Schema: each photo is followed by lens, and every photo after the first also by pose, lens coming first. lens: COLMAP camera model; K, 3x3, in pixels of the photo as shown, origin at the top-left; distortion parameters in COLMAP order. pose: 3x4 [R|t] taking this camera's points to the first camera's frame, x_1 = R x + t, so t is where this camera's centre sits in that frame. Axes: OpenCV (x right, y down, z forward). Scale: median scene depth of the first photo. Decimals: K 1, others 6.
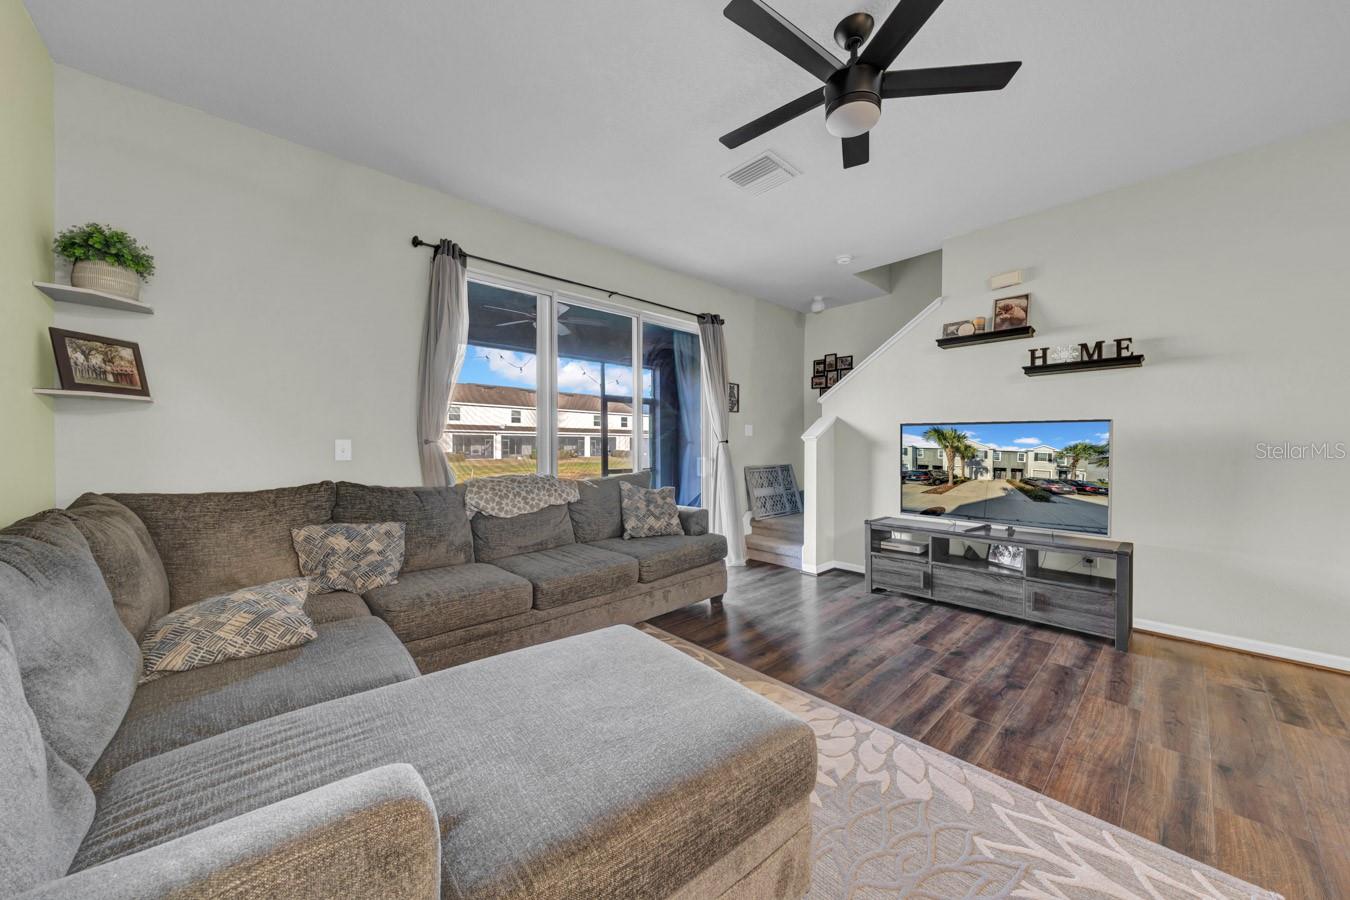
lens RADIAL K [[474.6, 0, 678.5], [0, 474.6, 448.9], [0, 0, 1]] dist [-0.003104, -0.000298]
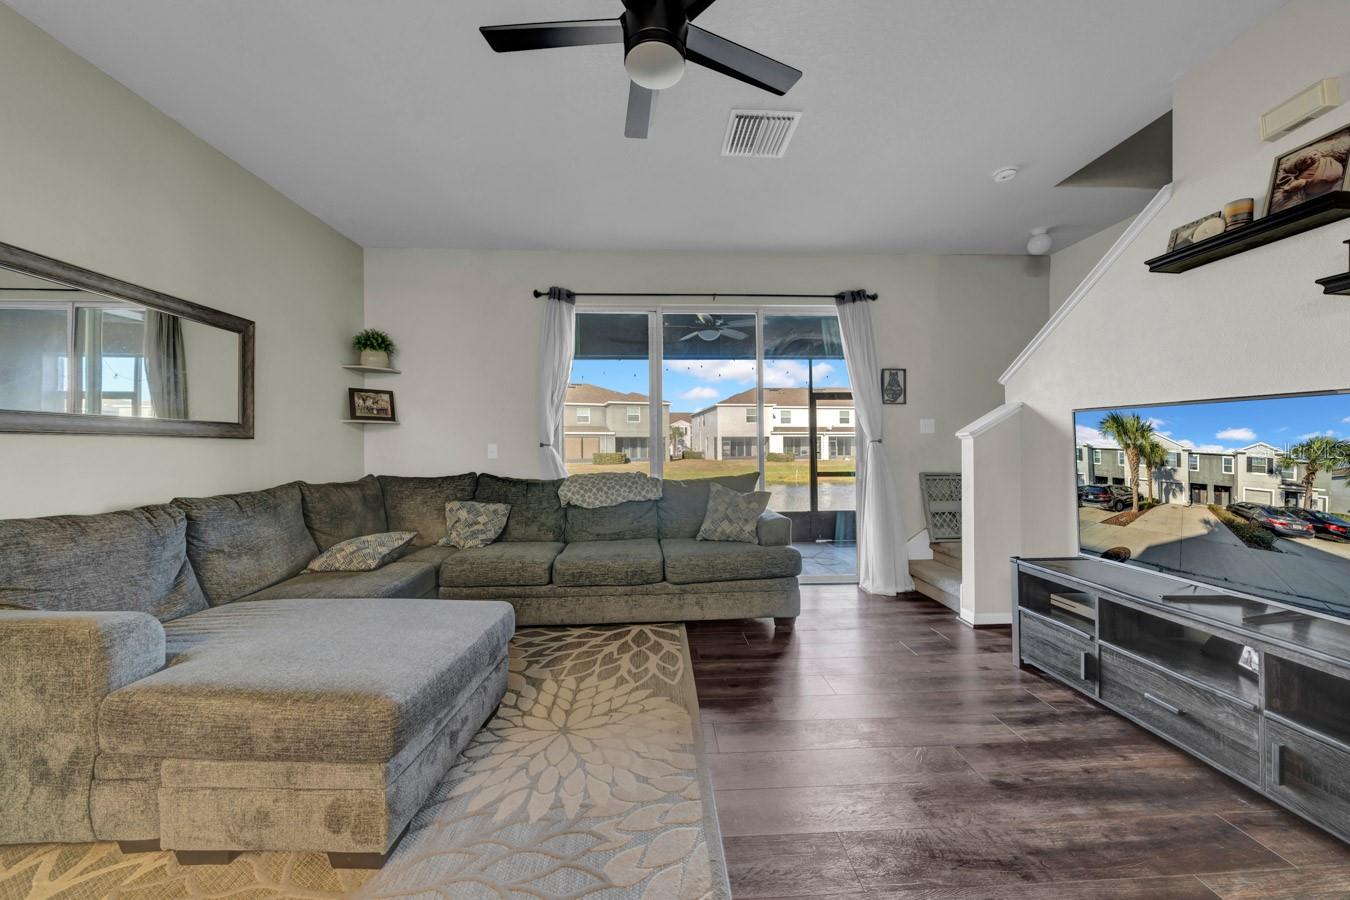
lens RADIAL K [[478.6, 0, 677.3], [0, 478.6, 446.4], [0, 0, 1]] dist [-0.002334, -0.000199]
pose [[0.764852, -0.006247, -0.644175, 0.542633], [0.001583, 0.999968, -0.007817, -0.000309], [0.644204, 0.004960, 0.764838, 0.210040]]
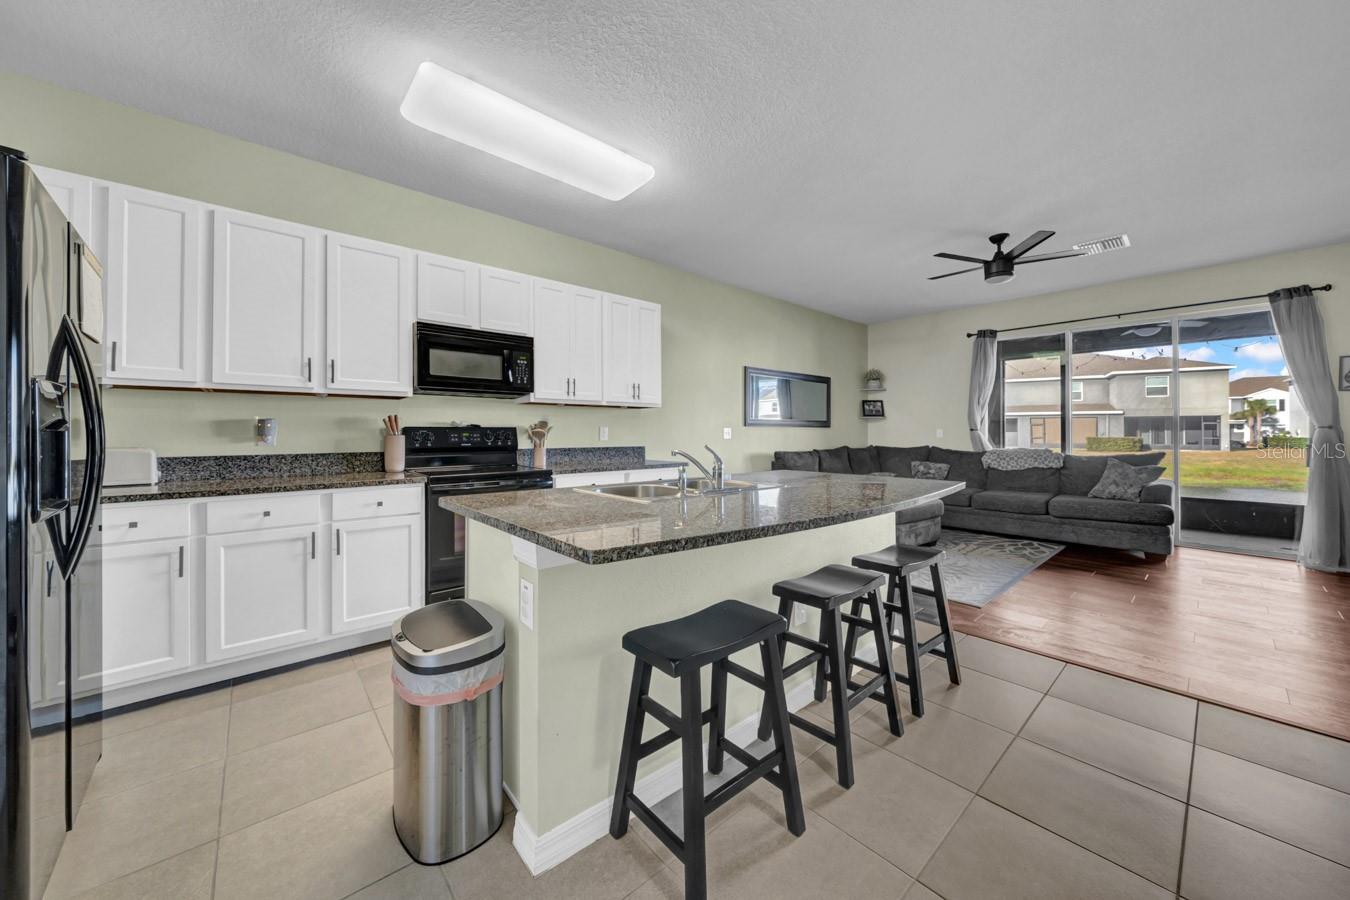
lens RADIAL K [[488.4, 0, 673.5], [0, 488.4, 430.0], [0, 0, 1]] dist [-0.001803, -0.000263]
pose [[-0.024423, -0.002173, -0.999699, 1.487251], [-0.006057, 0.999980, -0.002026, -0.001925], [0.999683, 0.006005, -0.024436, -0.235621]]
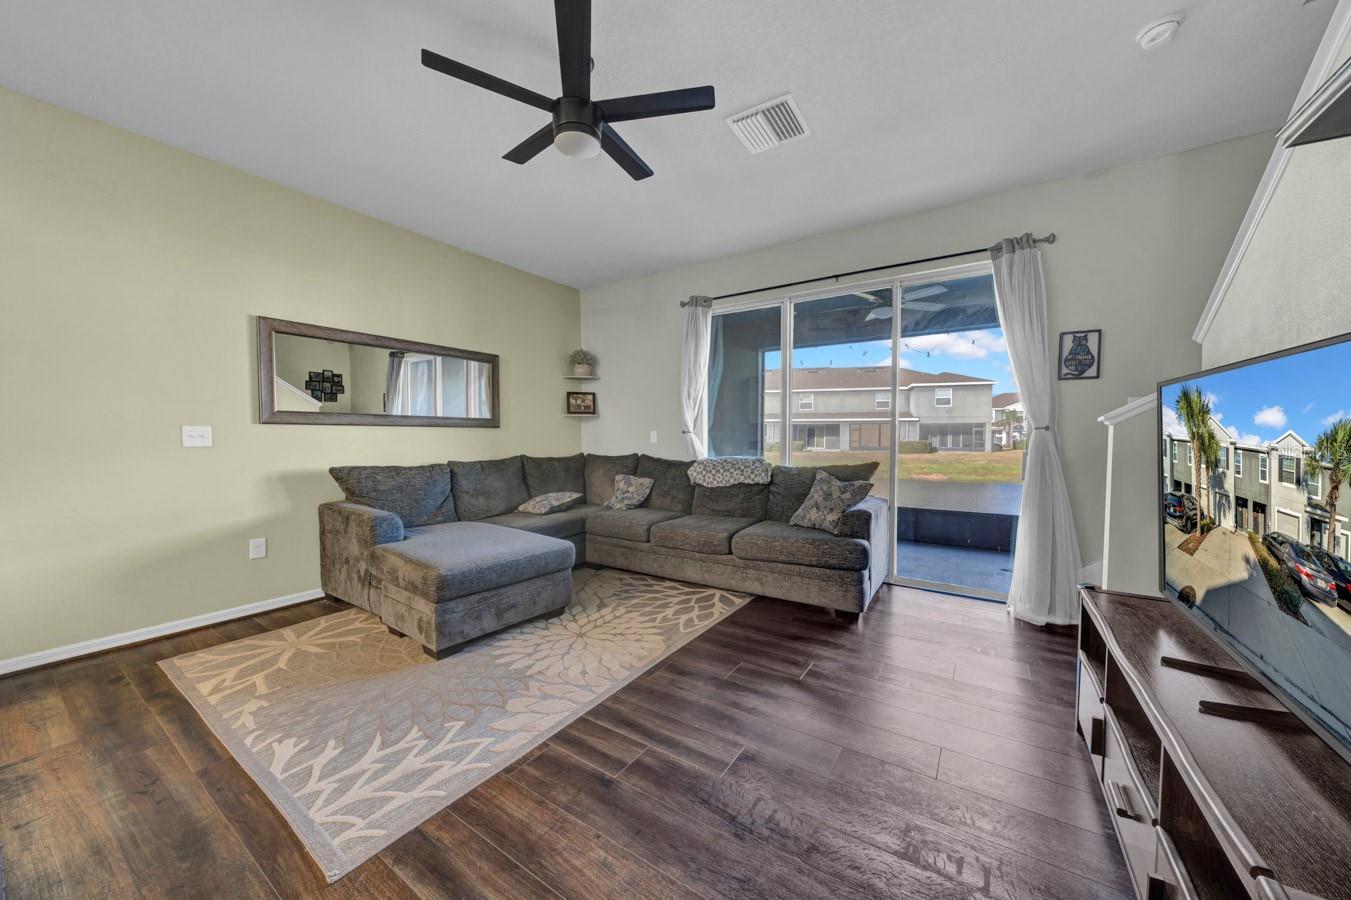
lens RADIAL K [[477.3, 0, 680.5], [0, 477.3, 456.5], [0, 0, 1]] dist [-0.000318, -0.000066]
pose [[0.241412, 0.043478, -0.969448, 0.893543], [-0.007687, 0.999050, 0.042892, -0.001665], [0.970392, -0.002902, 0.241517, 0.549115]]
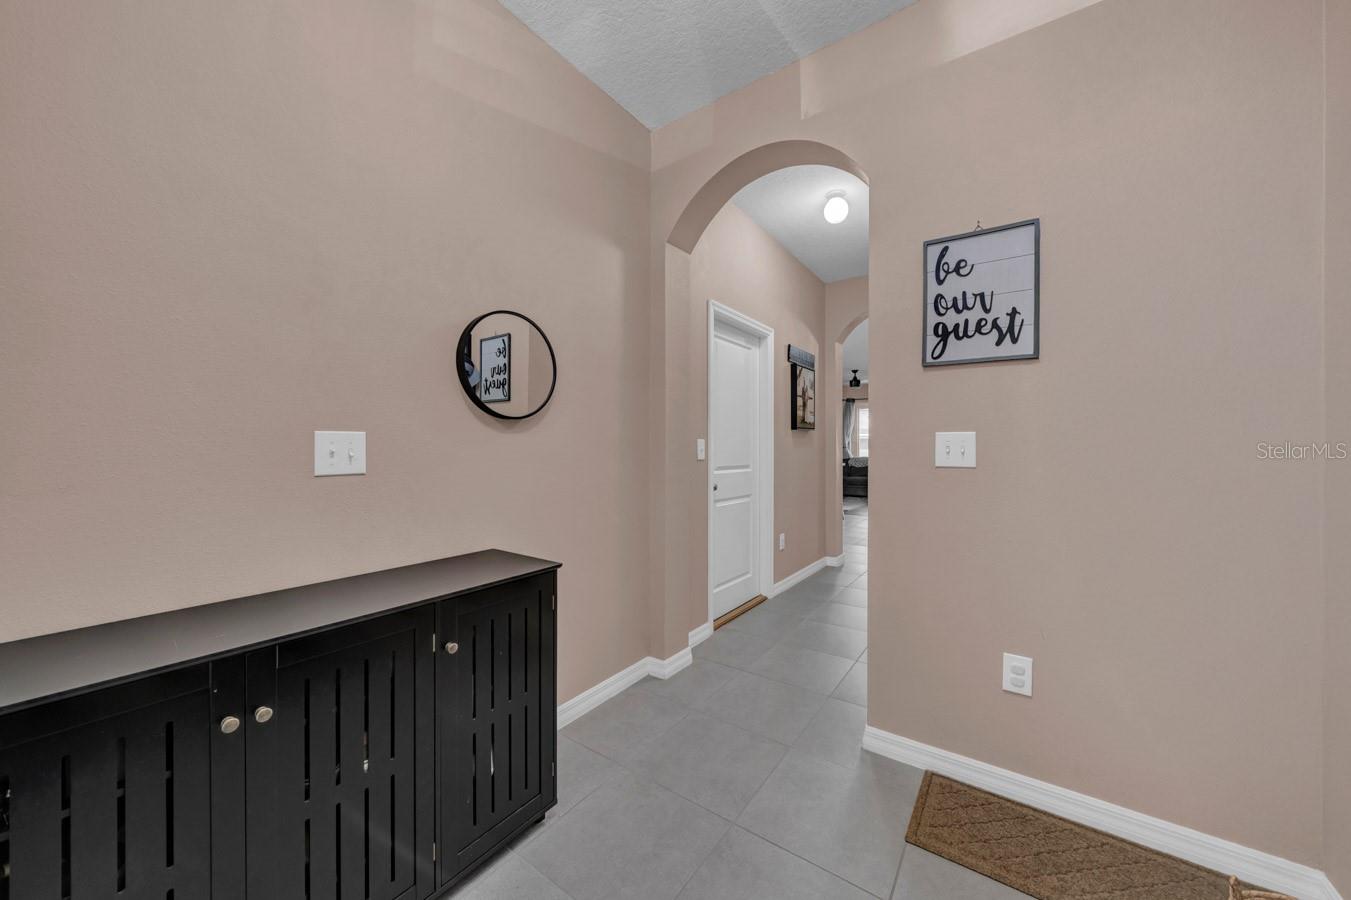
lens RADIAL K [[478.9, 0, 677.8], [0, 478.9, 446.4], [0, 0, 1]] dist [-0.002334, -0.000199]
pose [[0.199659, -0.000017, -0.979865, 3.023937], [-0.007204, 0.999973, -0.001485, -0.003084], [0.979839, 0.007356, 0.199653, -1.172710]]
